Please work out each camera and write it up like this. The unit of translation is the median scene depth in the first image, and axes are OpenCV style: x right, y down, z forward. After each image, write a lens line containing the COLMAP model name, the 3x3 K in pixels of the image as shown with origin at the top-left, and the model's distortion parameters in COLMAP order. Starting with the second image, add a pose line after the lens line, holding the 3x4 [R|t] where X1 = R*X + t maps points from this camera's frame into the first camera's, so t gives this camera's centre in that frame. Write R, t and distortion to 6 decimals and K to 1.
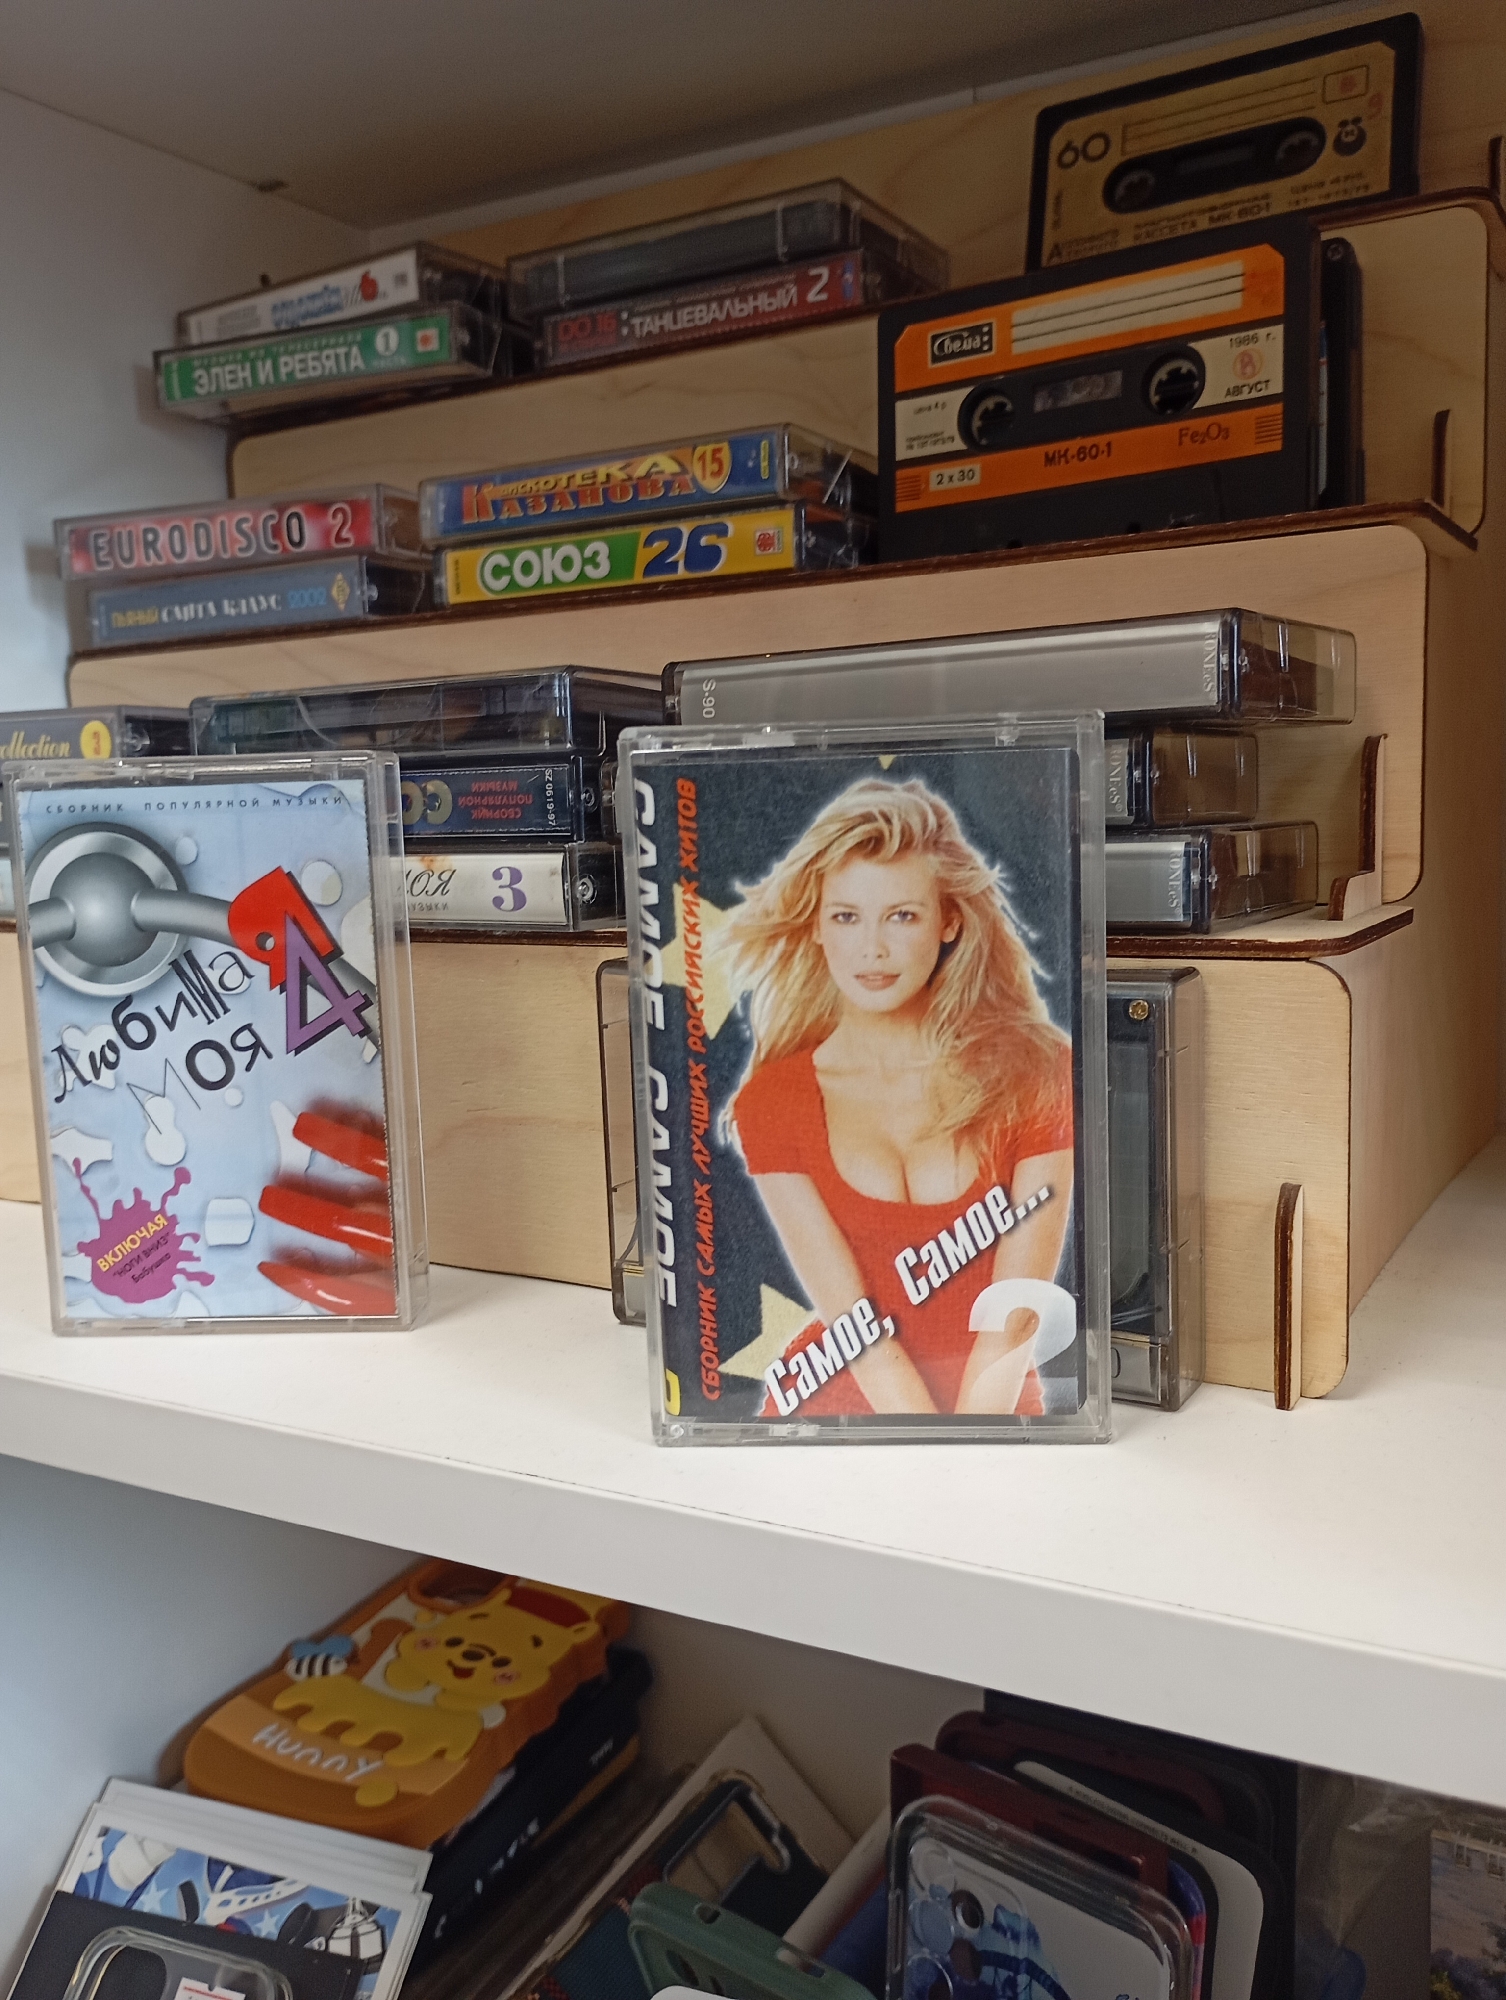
lens RADIAL K [[1631.4, 0, 741.3], [0, 1631.4, 1000.3], [0, 0, 1]] dist [0.048645, -0.077489]
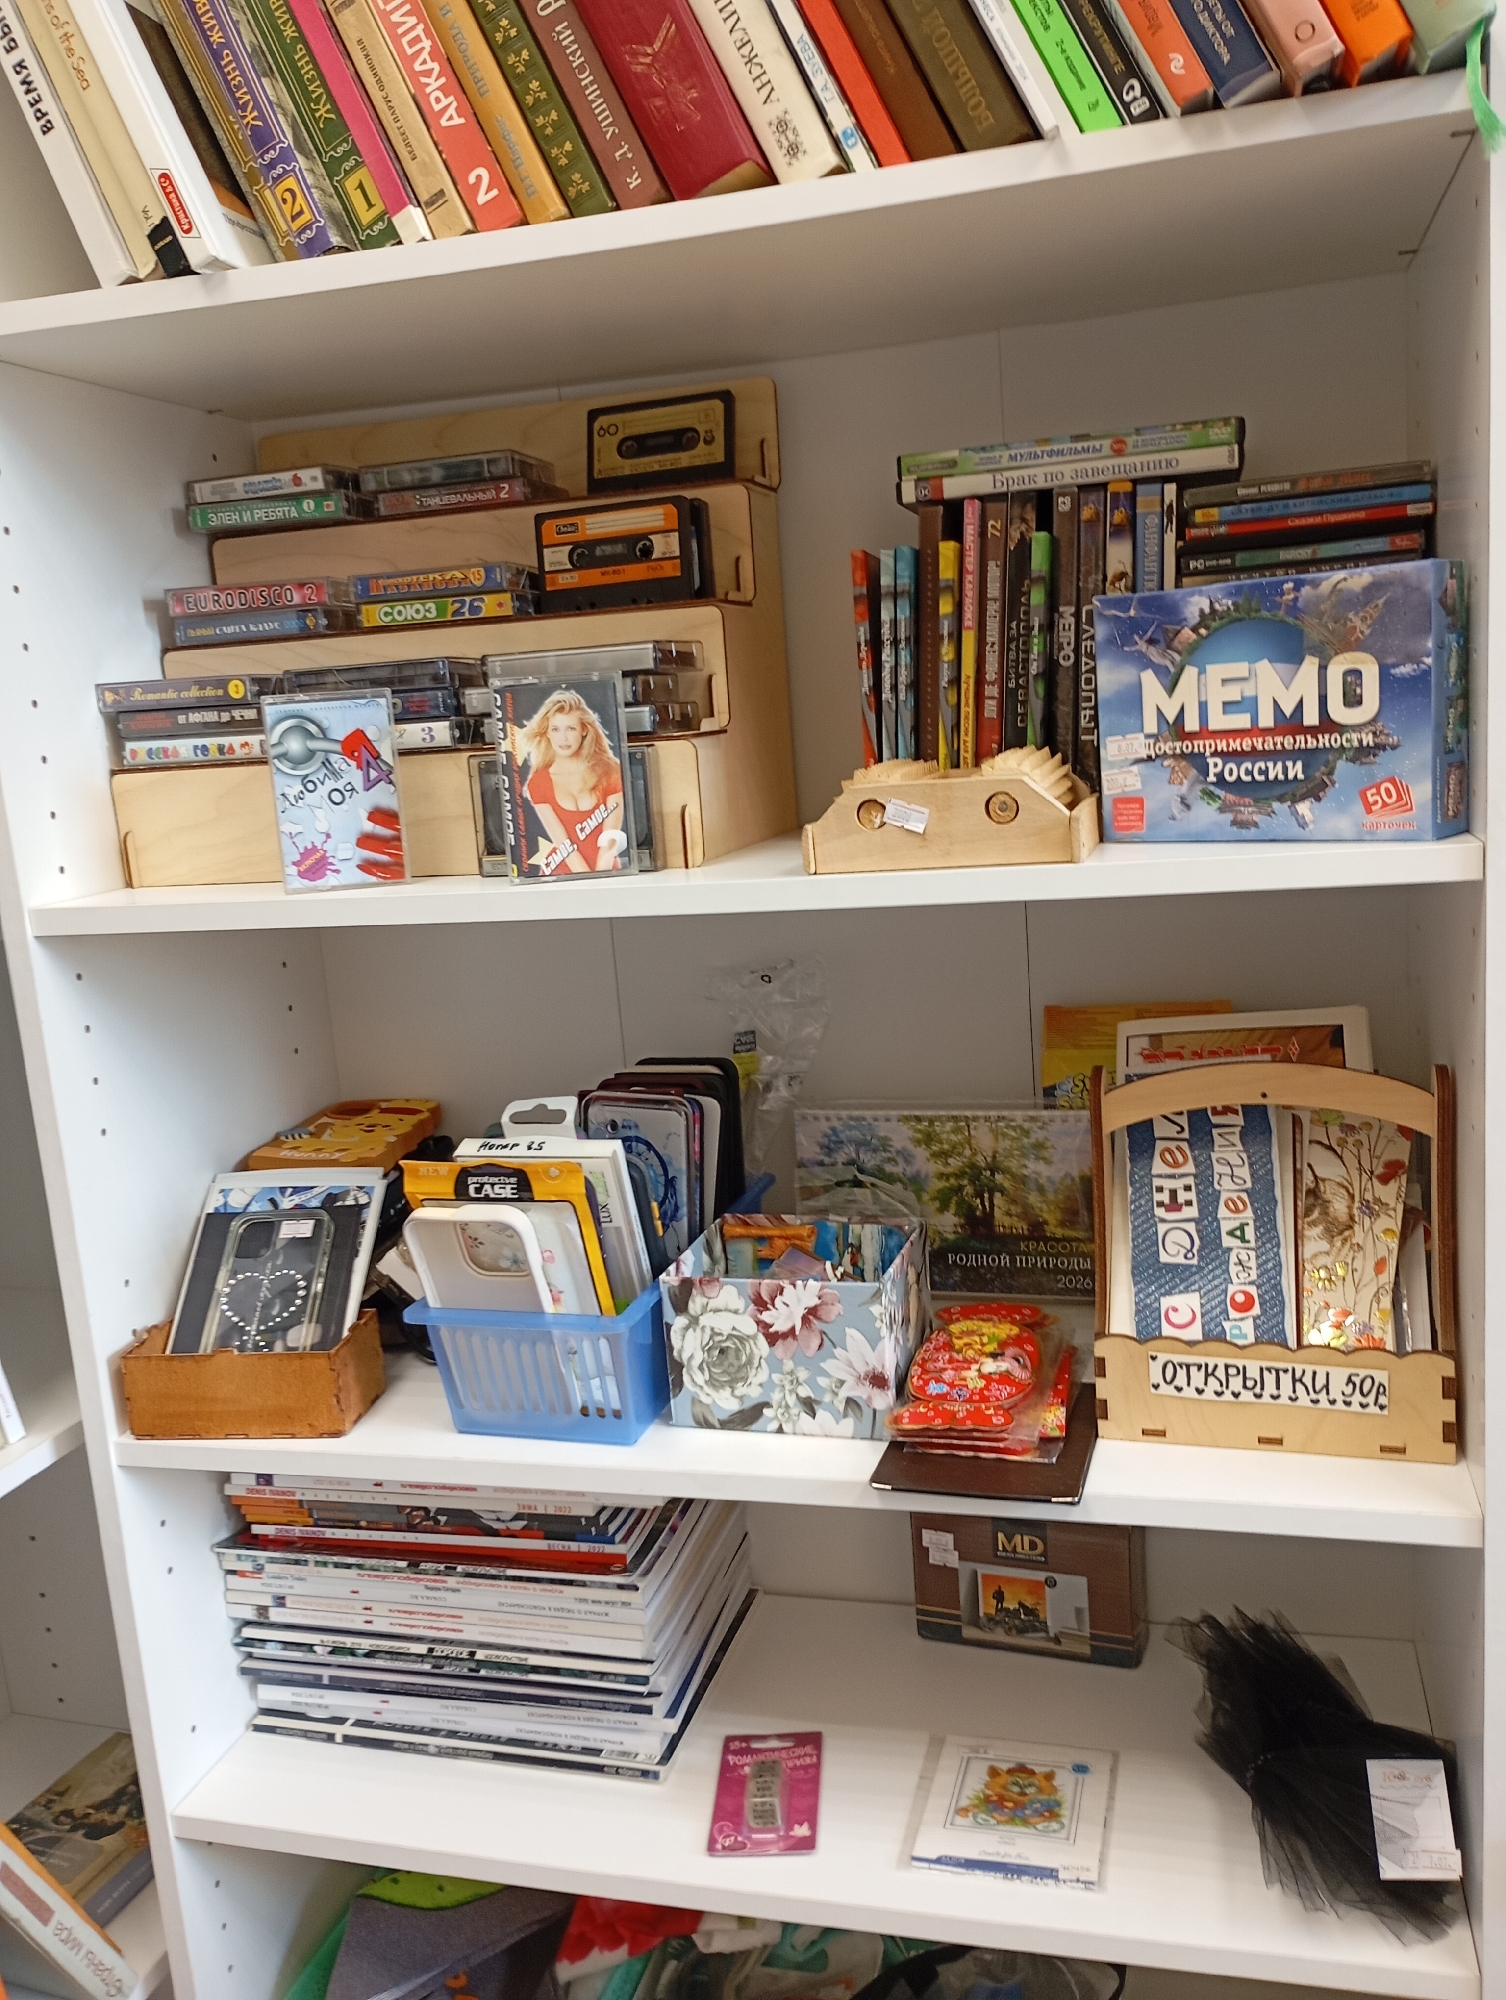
lens RADIAL K [[1631.4, 0, 741.3], [0, 1631.4, 1000.3], [0, 0, 1]] dist [0.048645, -0.077489]
pose [[0.968777, -0.078085, 0.235316, -0.336598], [0.067572, 0.996336, 0.052427, 0.296787], [-0.238548, -0.034889, 0.970504, -2.033886]]
